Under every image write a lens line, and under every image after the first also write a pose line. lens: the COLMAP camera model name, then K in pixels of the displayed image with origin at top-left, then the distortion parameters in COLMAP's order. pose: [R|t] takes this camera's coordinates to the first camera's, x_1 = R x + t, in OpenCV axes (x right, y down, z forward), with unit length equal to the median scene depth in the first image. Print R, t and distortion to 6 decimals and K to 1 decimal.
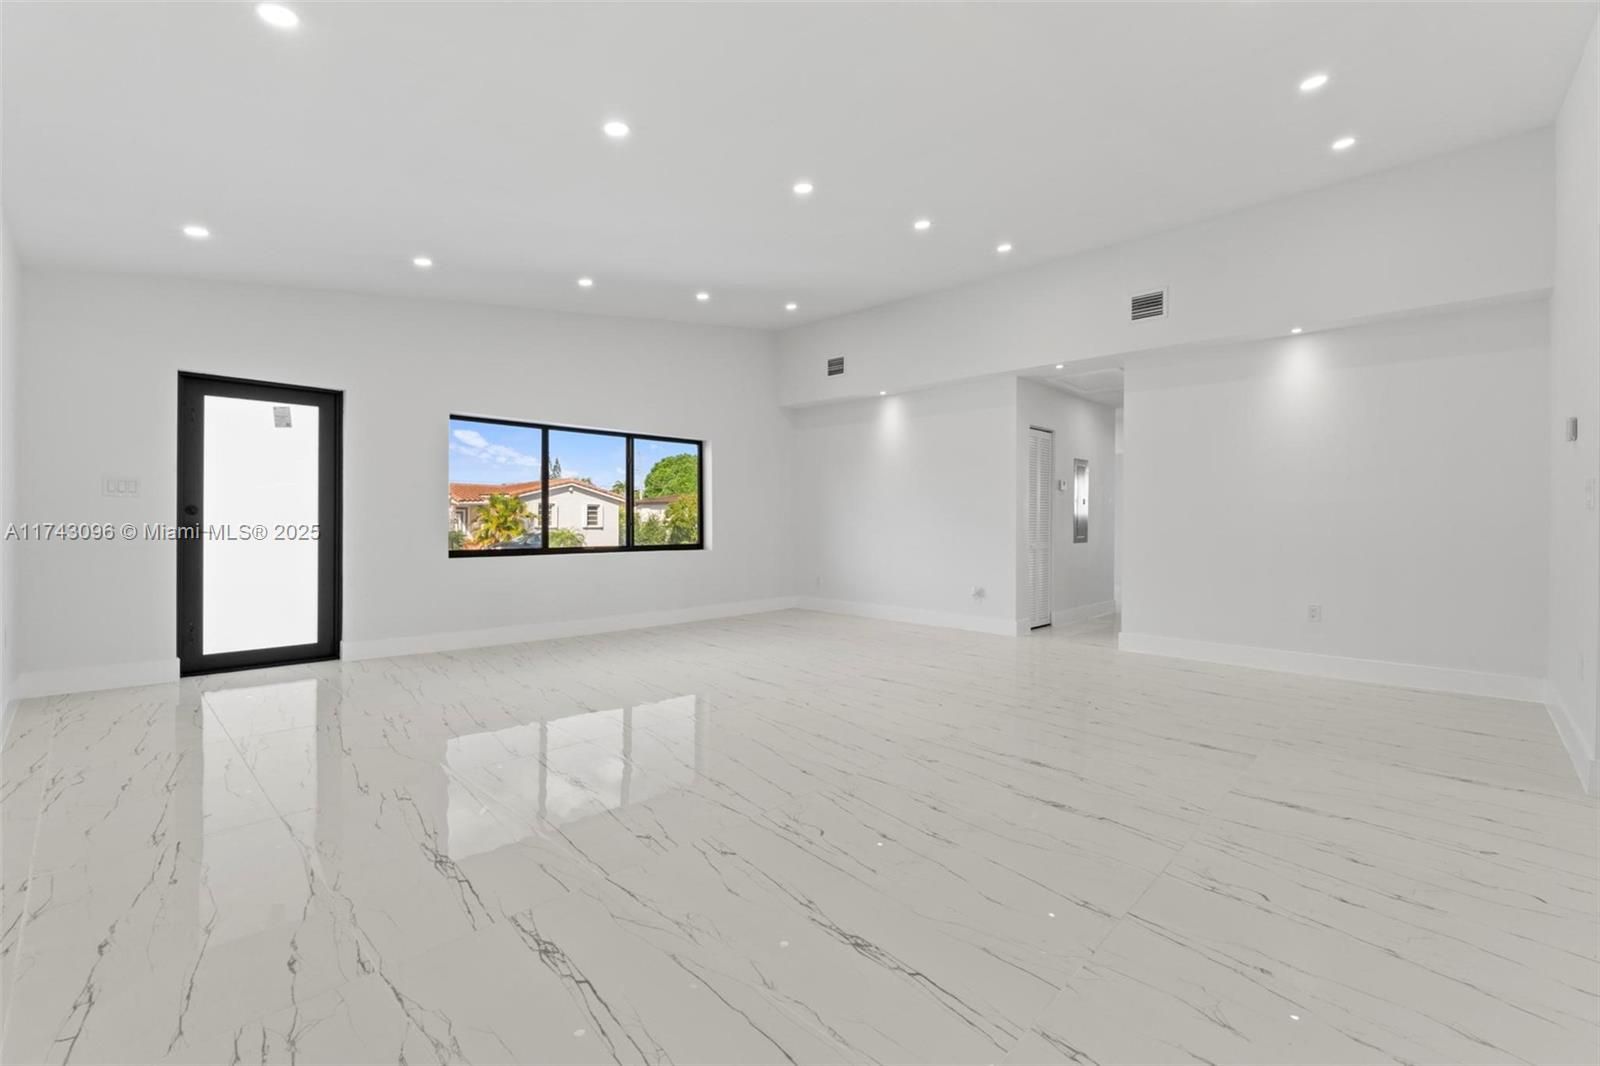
lens RADIAL K [[678.9, 0, 799.3], [0, 678.9, 527.3], [0, 0, 1]] dist [0.010424, 0.000054]
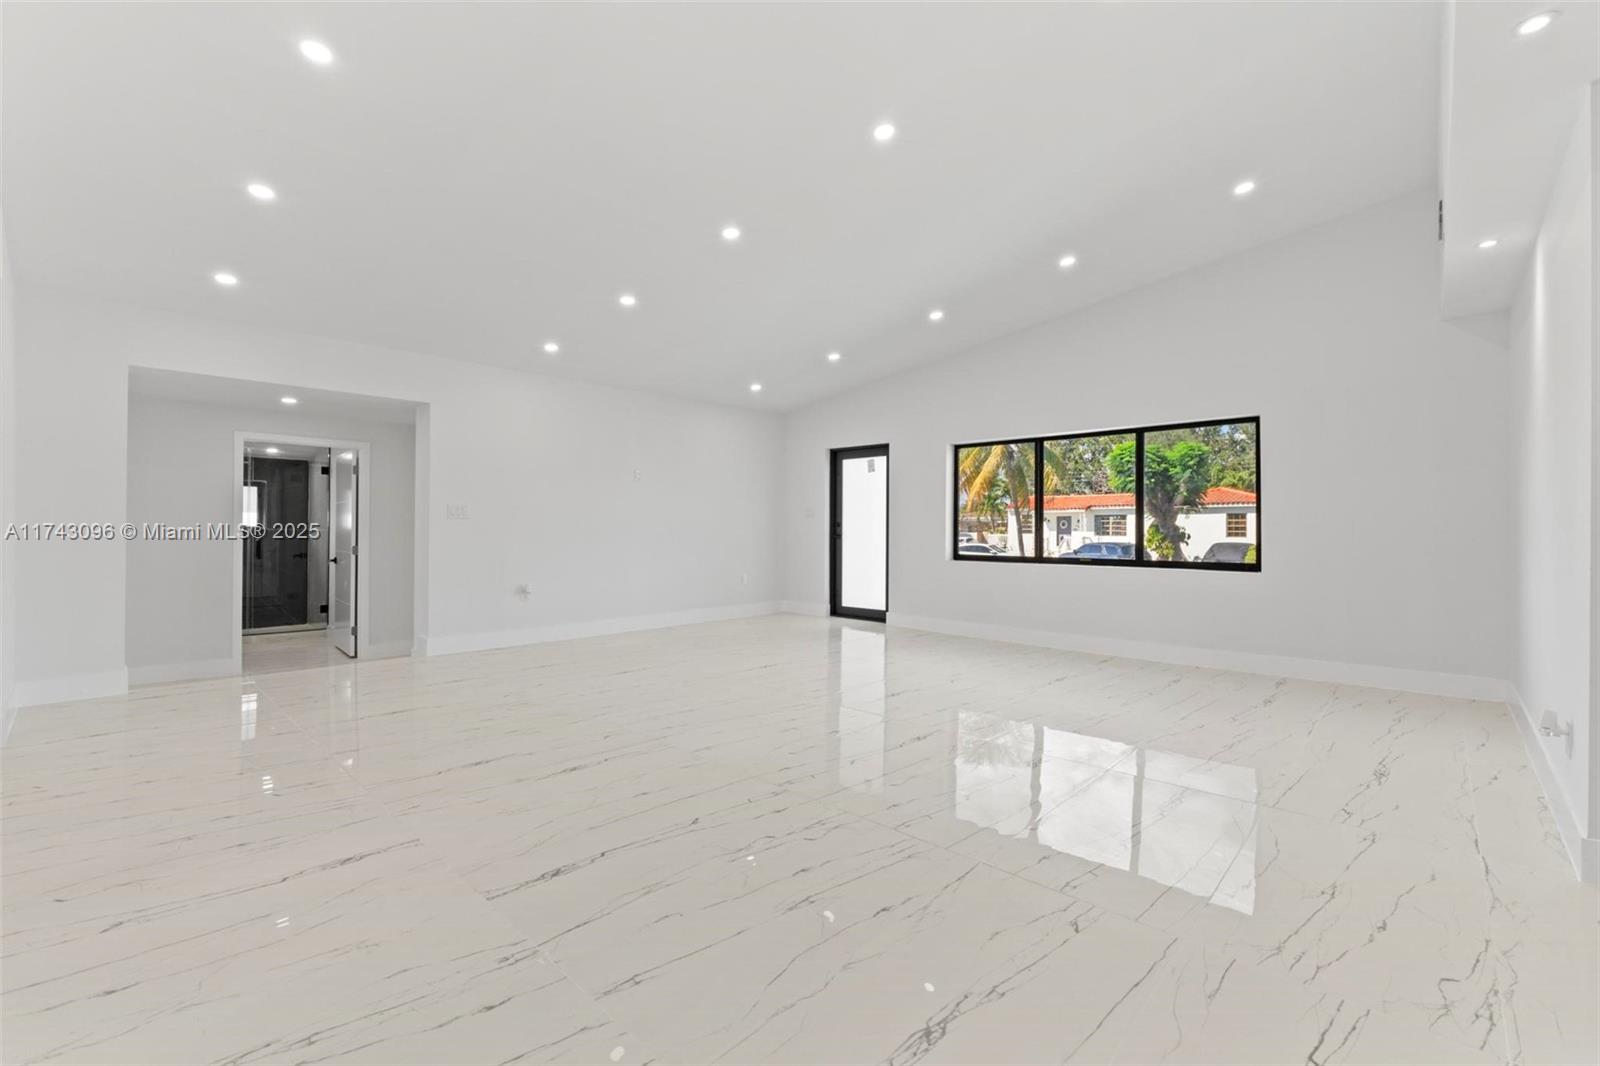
lens RADIAL K [[678.9, 0, 799.3], [0, 678.9, 527.3], [0, 0, 1]] dist [0.010424, 0.000054]
pose [[0.001932, -0.010695, -0.999941, 0.900594], [-0.014975, 0.999830, -0.010723, 0.003248], [0.999886, 0.014995, 0.001771, 0.891749]]
